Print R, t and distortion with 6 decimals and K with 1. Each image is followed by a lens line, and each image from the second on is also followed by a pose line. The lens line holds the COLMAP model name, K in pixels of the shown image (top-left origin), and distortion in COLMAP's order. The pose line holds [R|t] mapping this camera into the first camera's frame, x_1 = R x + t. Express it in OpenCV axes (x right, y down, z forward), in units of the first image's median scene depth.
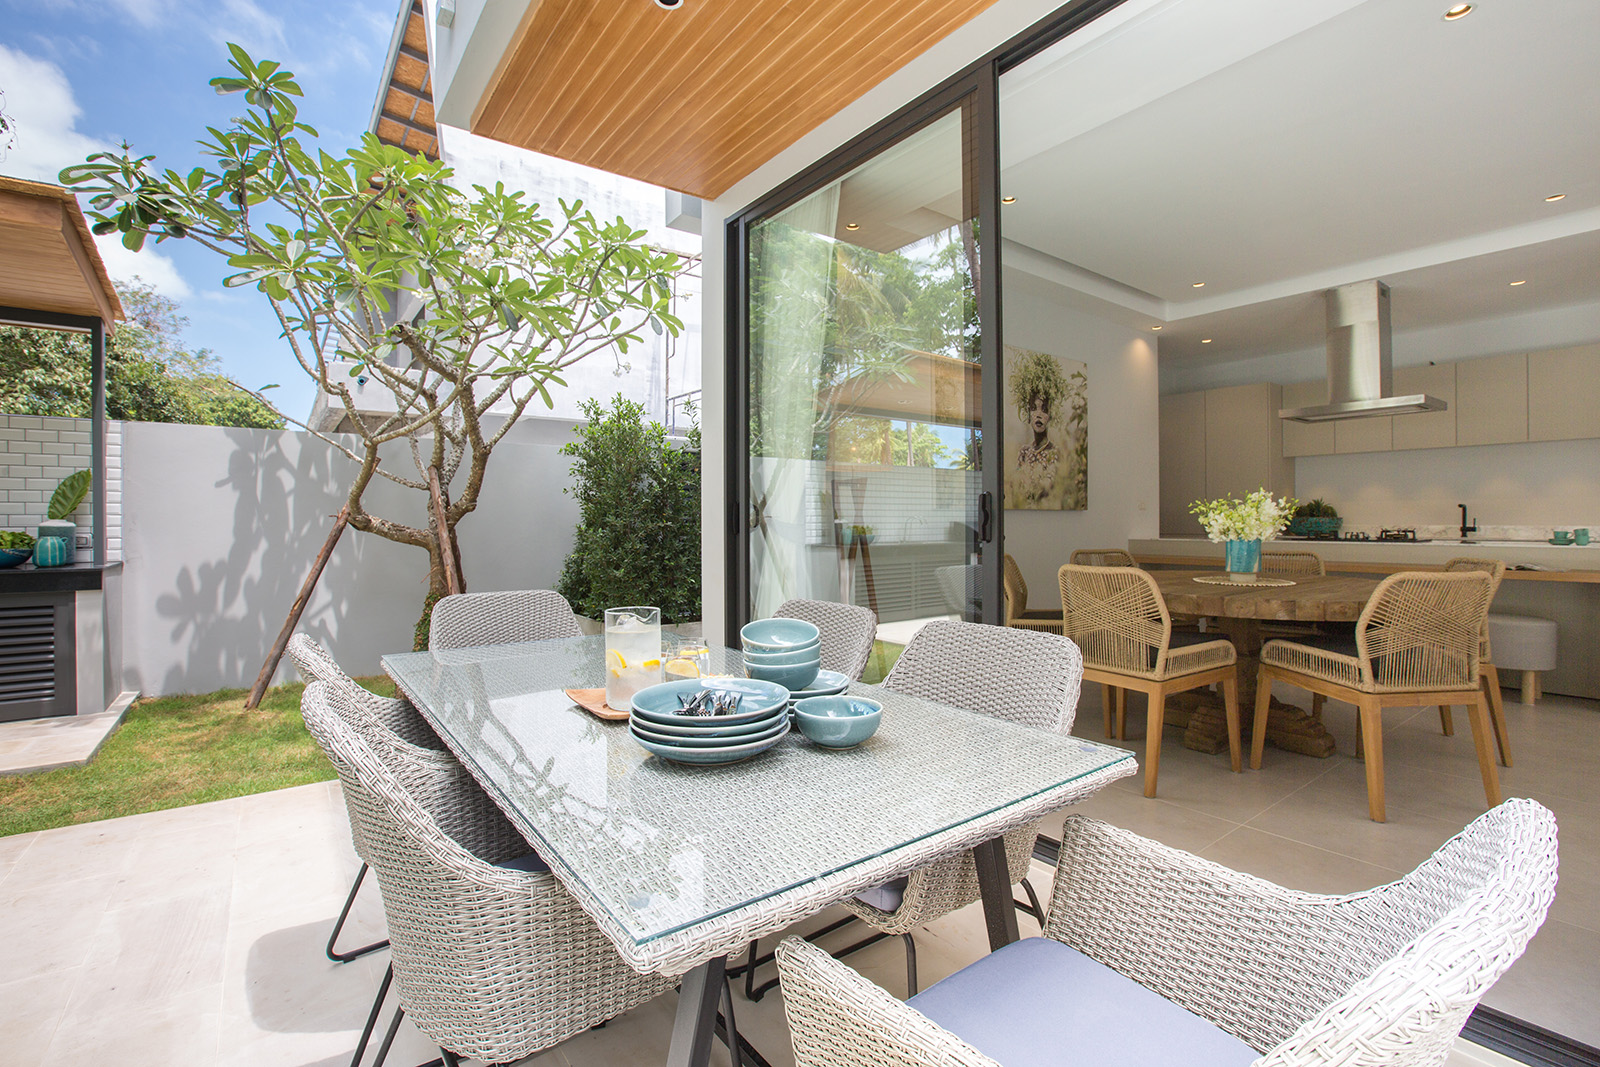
lens RADIAL K [[713.7, 0, 800.0], [0, 713.7, 533.5], [0, 0, 1]] dist [-0.033105, 0.000190]
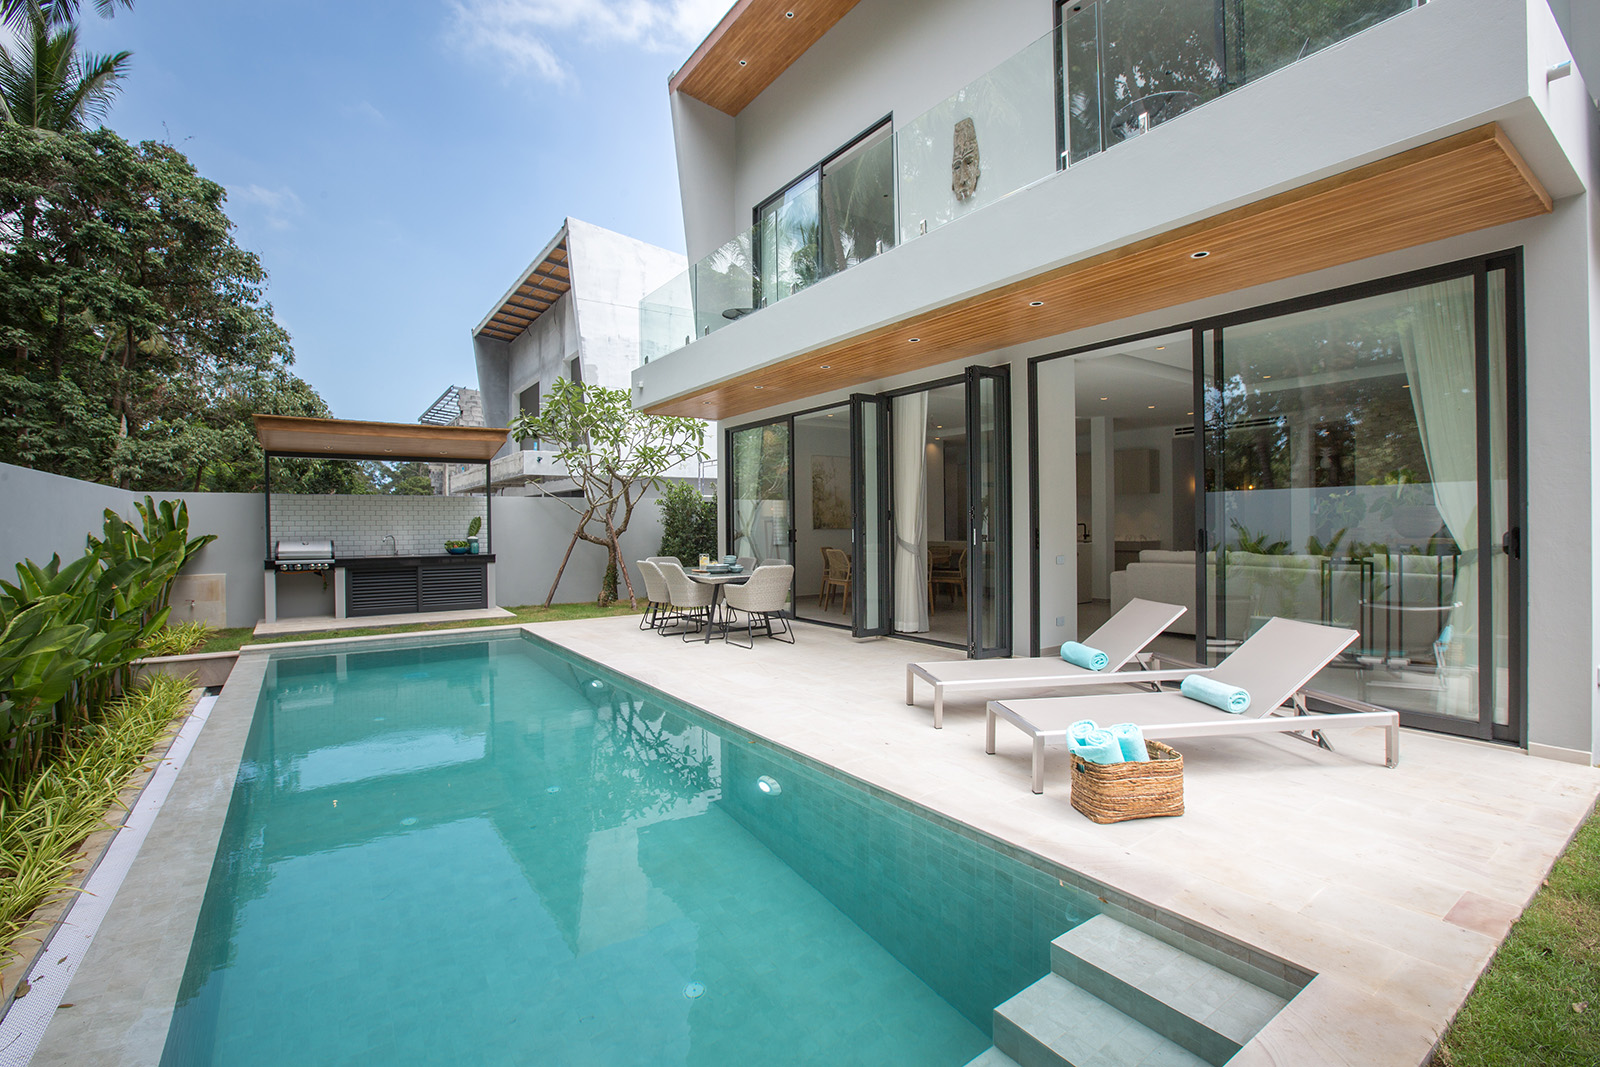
lens RADIAL K [[713.7, 0, 800.0], [0, 713.7, 533.5], [0, 0, 1]] dist [-0.033105, 0.000190]
pose [[0.999535, -0.005764, -0.029949, 0.191139], [0.005655, 0.999977, -0.003725, -0.009458], [0.029970, 0.003554, 0.999544, -1.266609]]
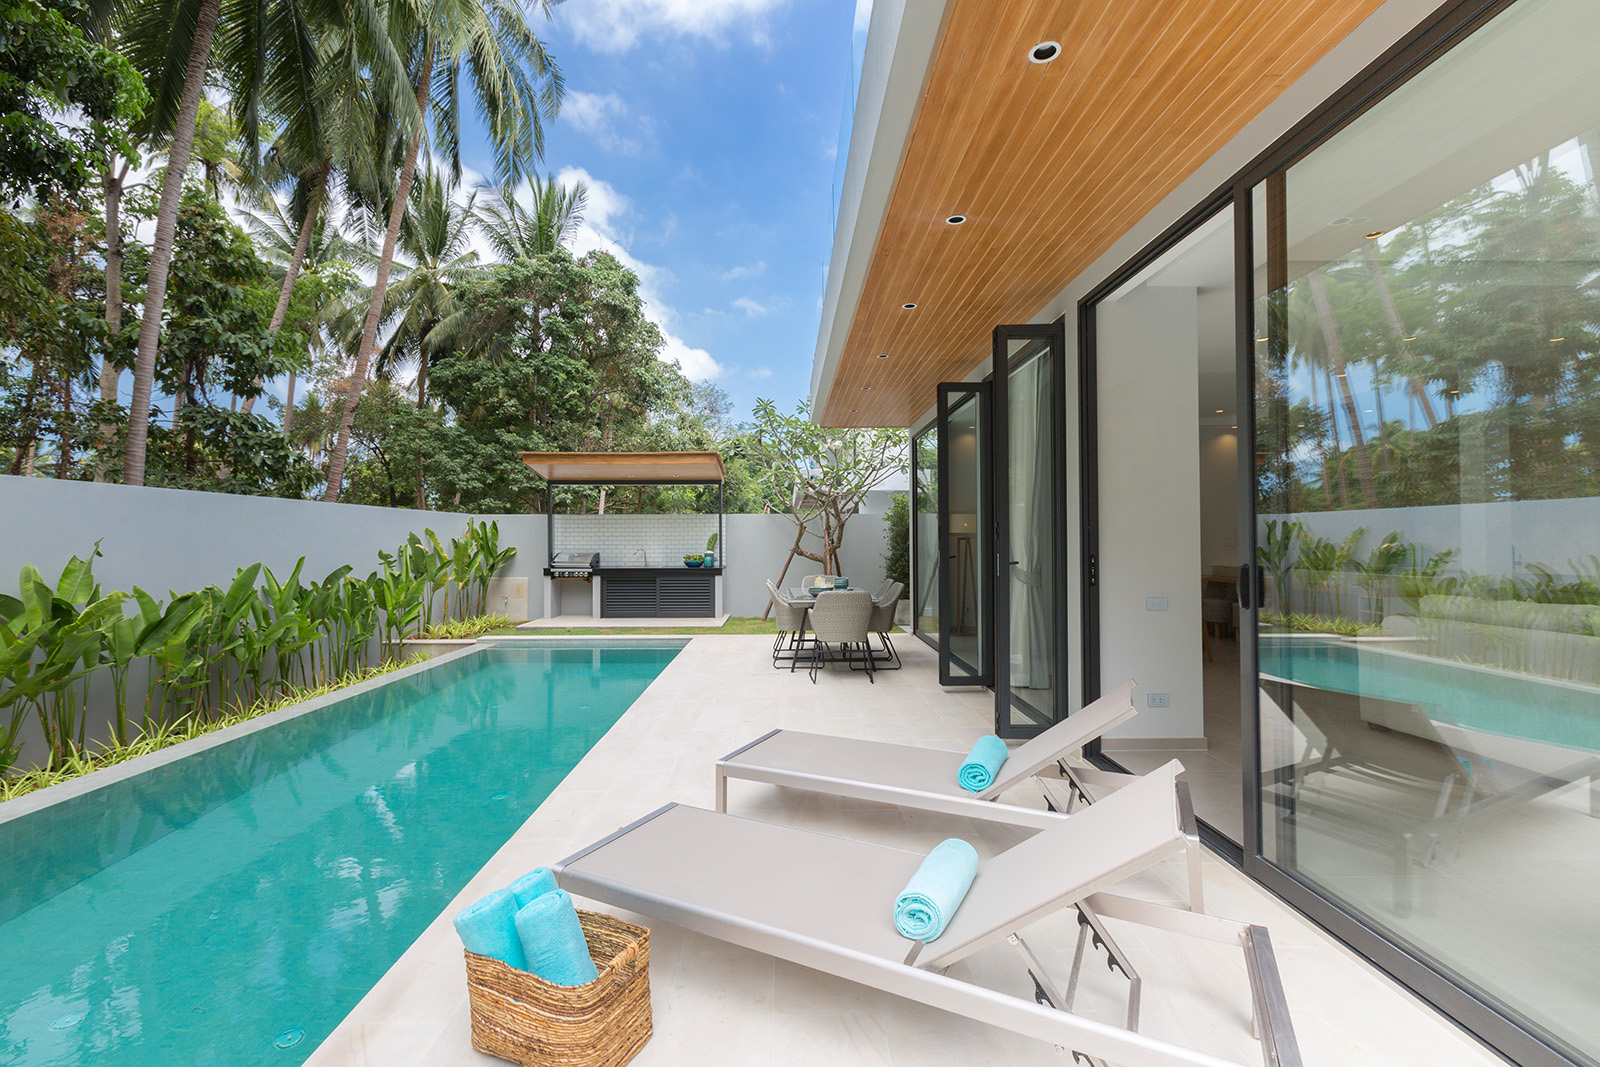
lens RADIAL K [[706.4, 0, 802.7], [0, 706.4, 527.2], [0, 0, 1]] dist [-0.002172, -0.000213]
pose [[0.814522, -0.010658, -0.580034, 0.730339], [-0.008256, 0.999517, -0.029960, -0.024764], [0.580073, 0.029192, 0.814041, -0.904928]]
